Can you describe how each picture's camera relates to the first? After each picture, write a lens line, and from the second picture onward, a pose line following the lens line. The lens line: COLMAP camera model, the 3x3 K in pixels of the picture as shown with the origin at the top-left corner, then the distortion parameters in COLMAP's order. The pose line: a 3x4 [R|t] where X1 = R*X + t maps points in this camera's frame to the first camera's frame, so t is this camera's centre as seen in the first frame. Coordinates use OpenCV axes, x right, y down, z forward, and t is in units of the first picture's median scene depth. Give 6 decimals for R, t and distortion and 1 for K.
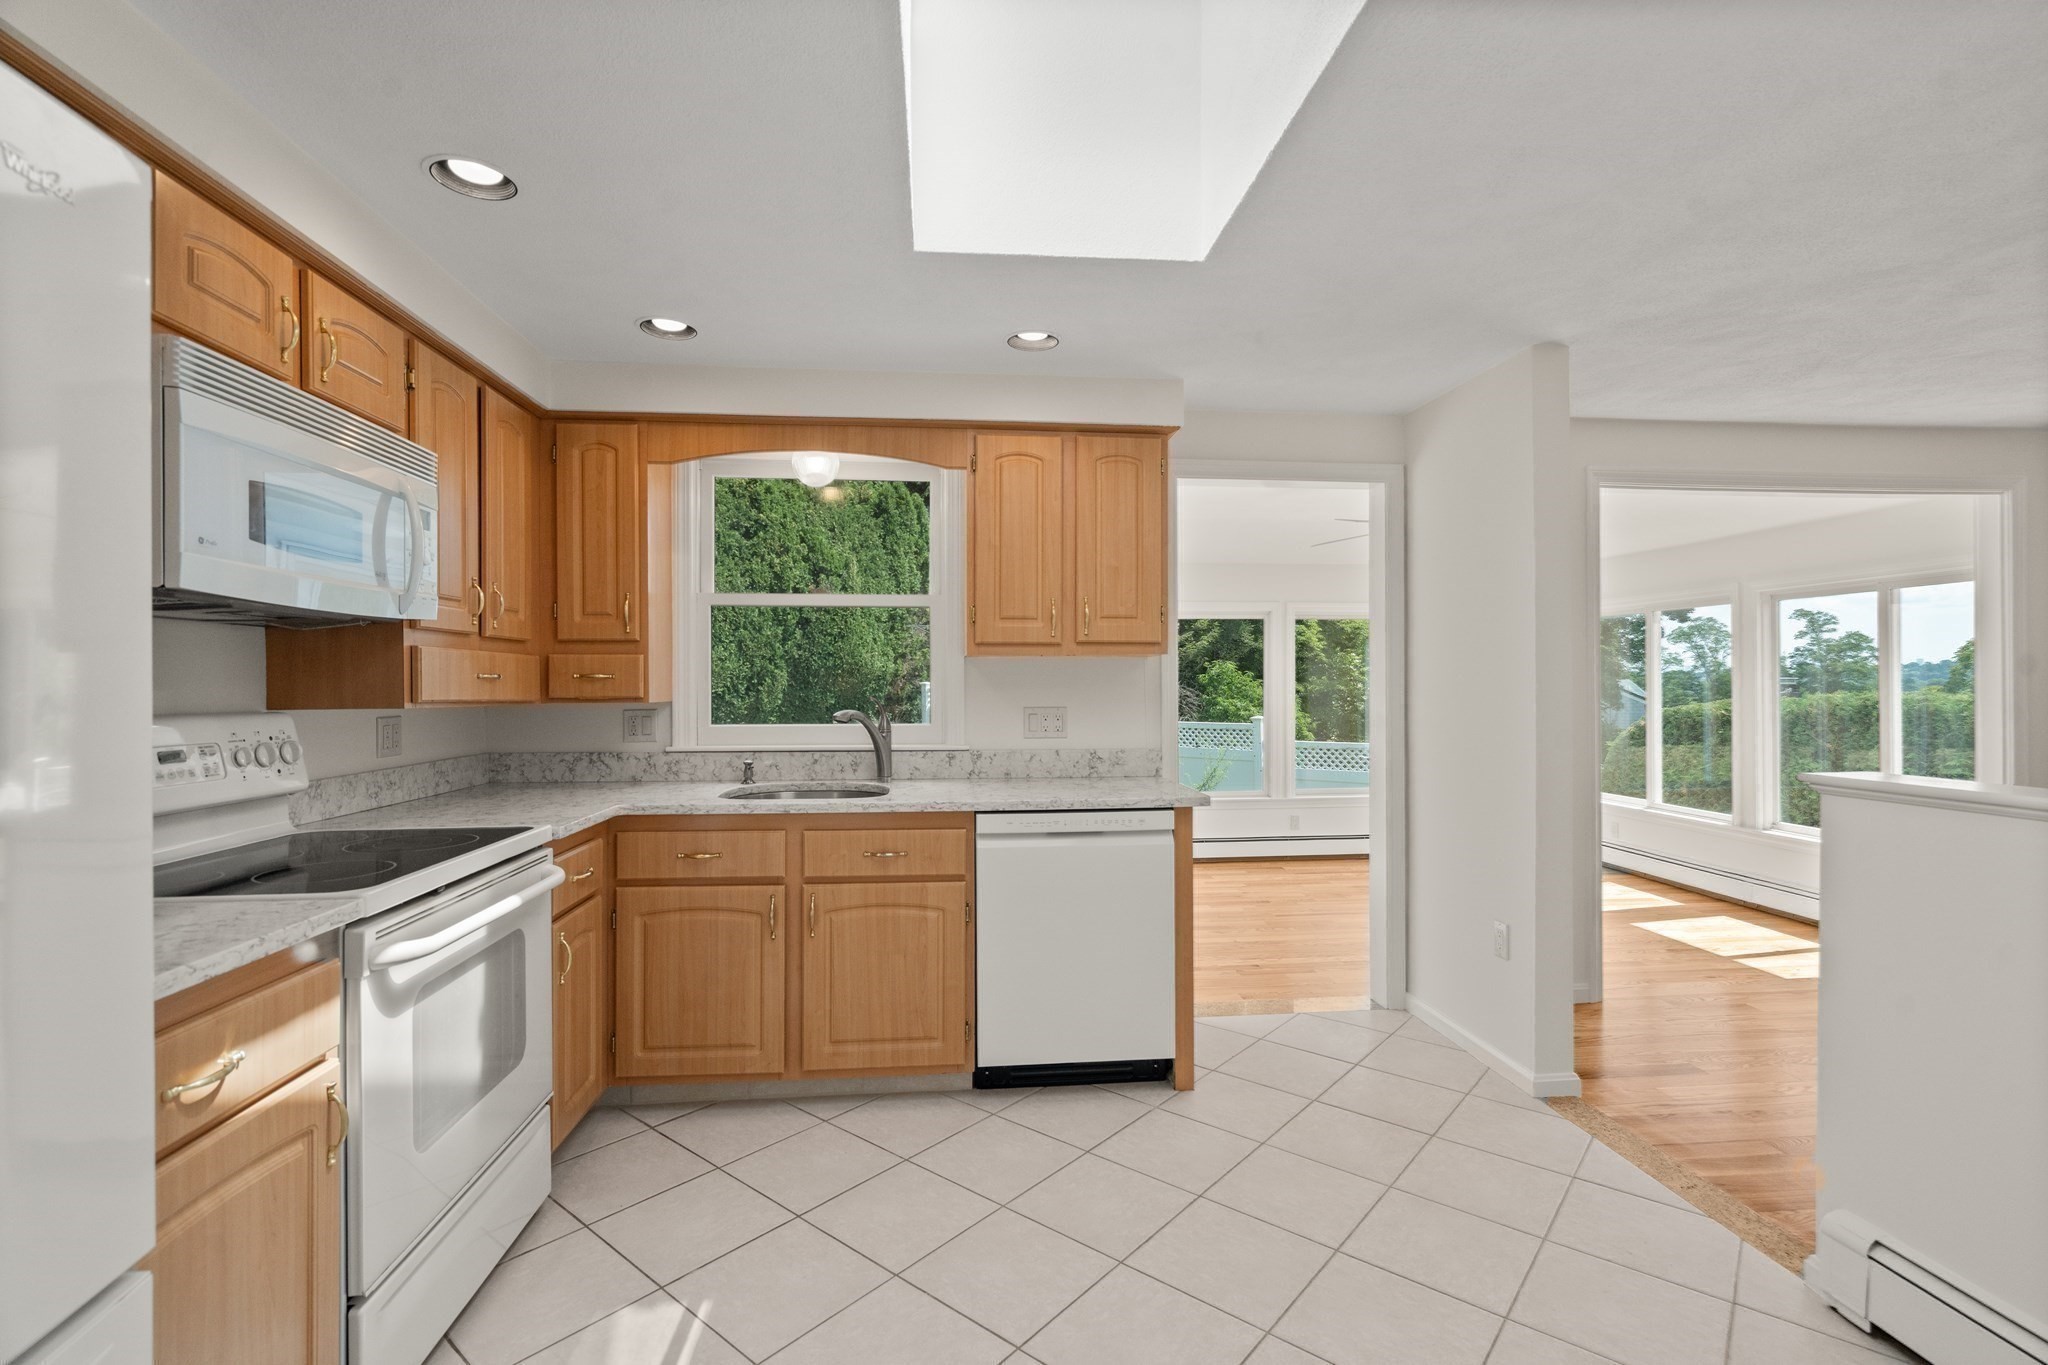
lens RADIAL K [[937.1, 0, 1018.2], [0, 937.1, 681.3], [0, 0, 1]] dist [-0.004671, 0.001473]
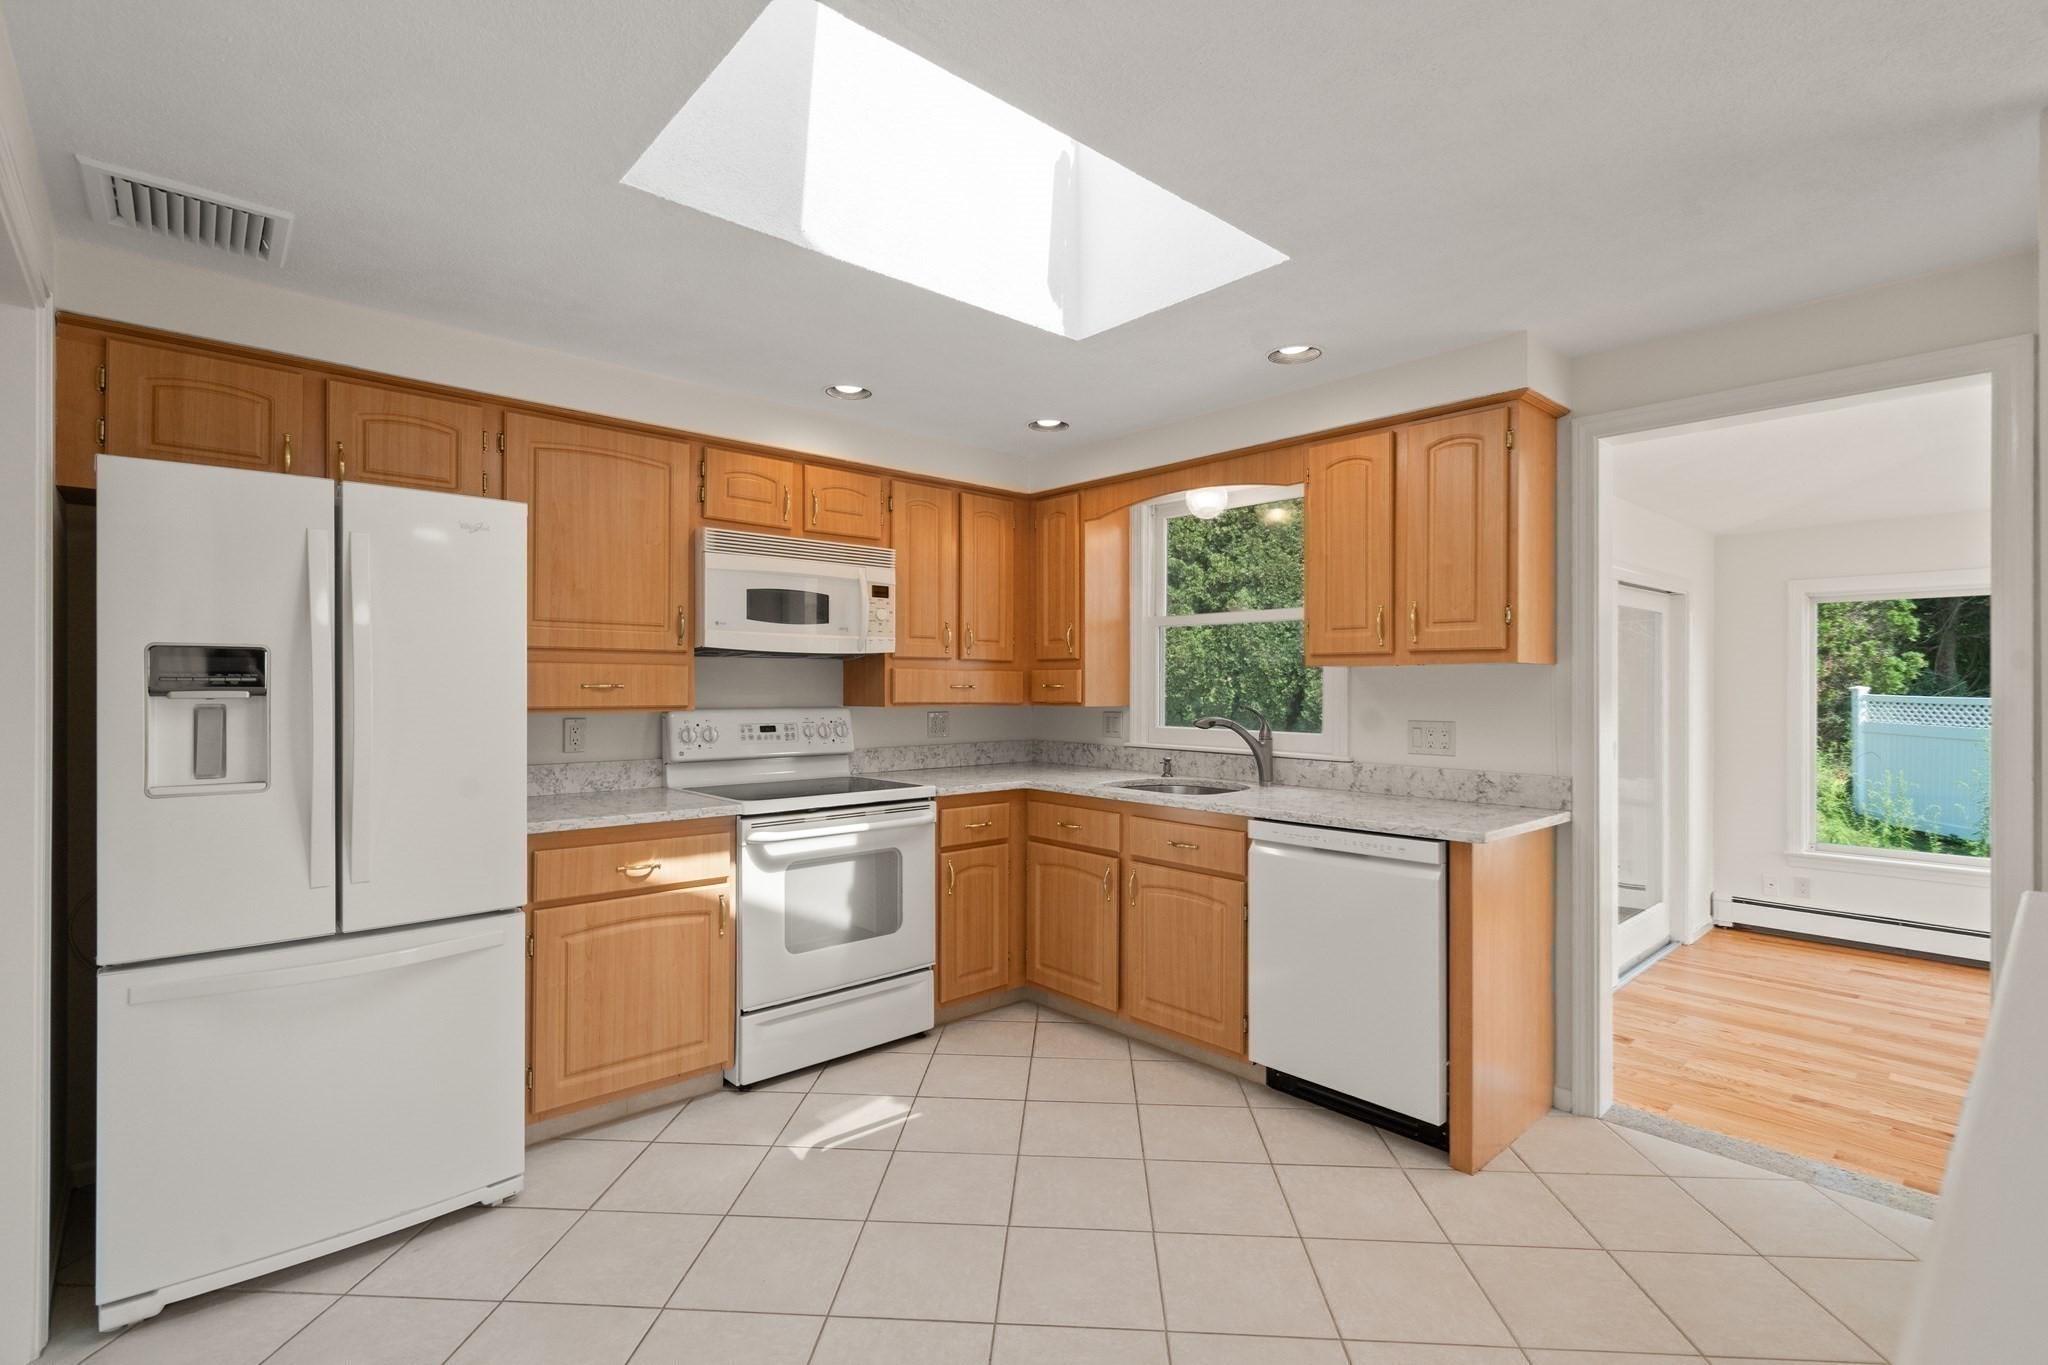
lens RADIAL K [[937.1, 0, 1012.5], [0, 937.1, 681.3], [0, 0, 1]] dist [-0.004671, 0.001473]
pose [[0.595116, 0.000743, -0.803640, 0.573933], [-0.002102, 0.999998, -0.000632, -0.010808], [0.803637, 0.002065, 0.595116, 0.143761]]
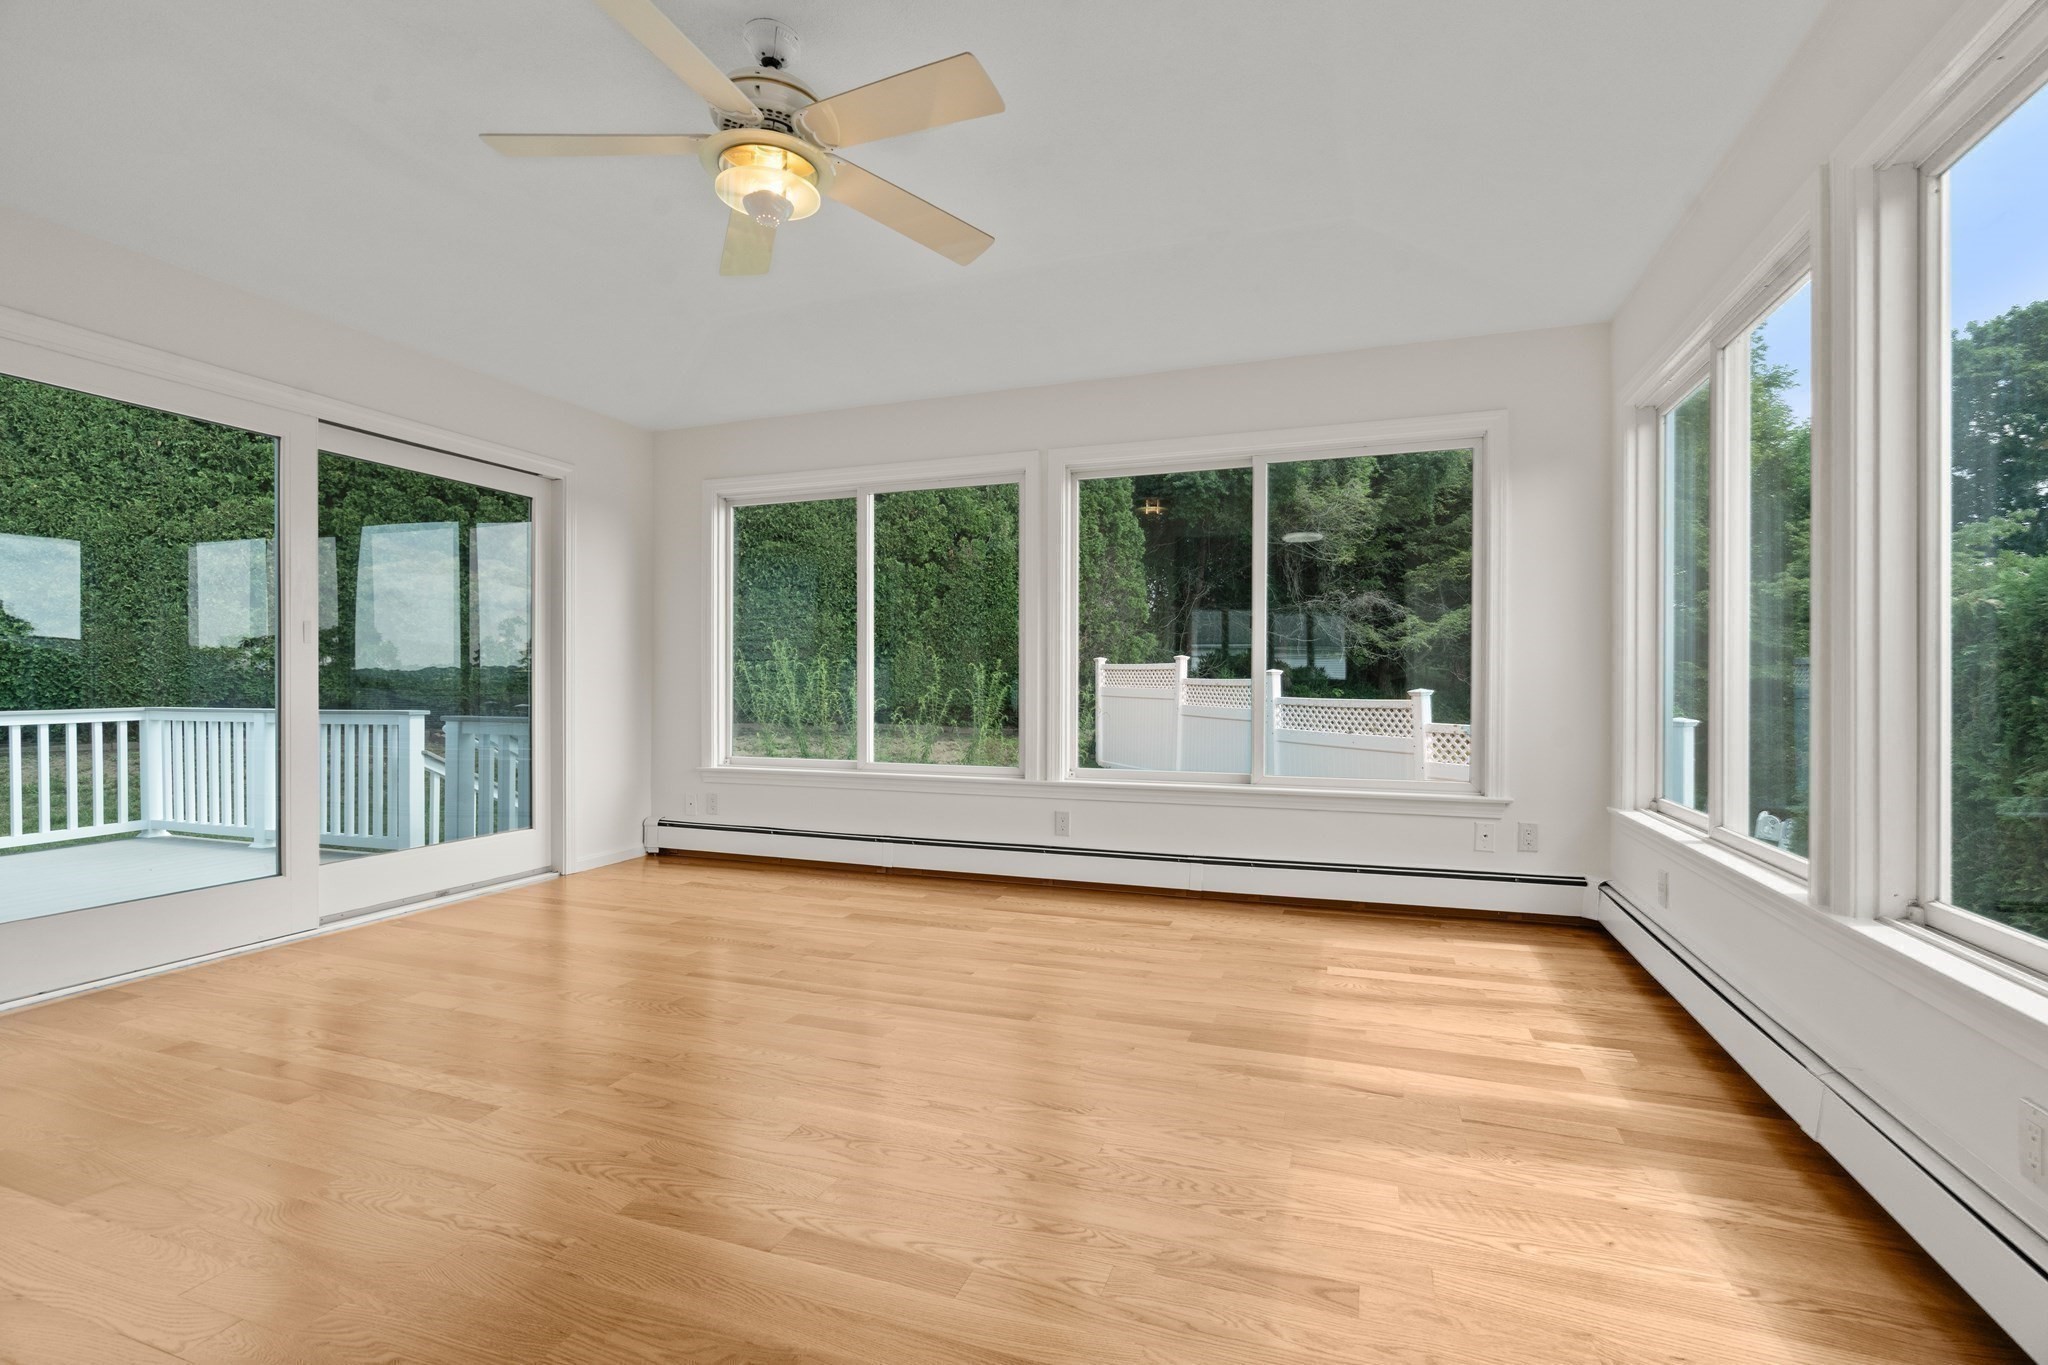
lens RADIAL K [[937.1, 0, 1007.8], [0, 937.1, 683.9], [0, 0, 1]] dist [-0.004671, 0.001473]
pose [[0.901803, 0.004414, -0.432125, 1.223118], [-0.003995, 0.999990, 0.001876, 0.147105], [0.432129, 0.000034, 0.901812, 1.070927]]
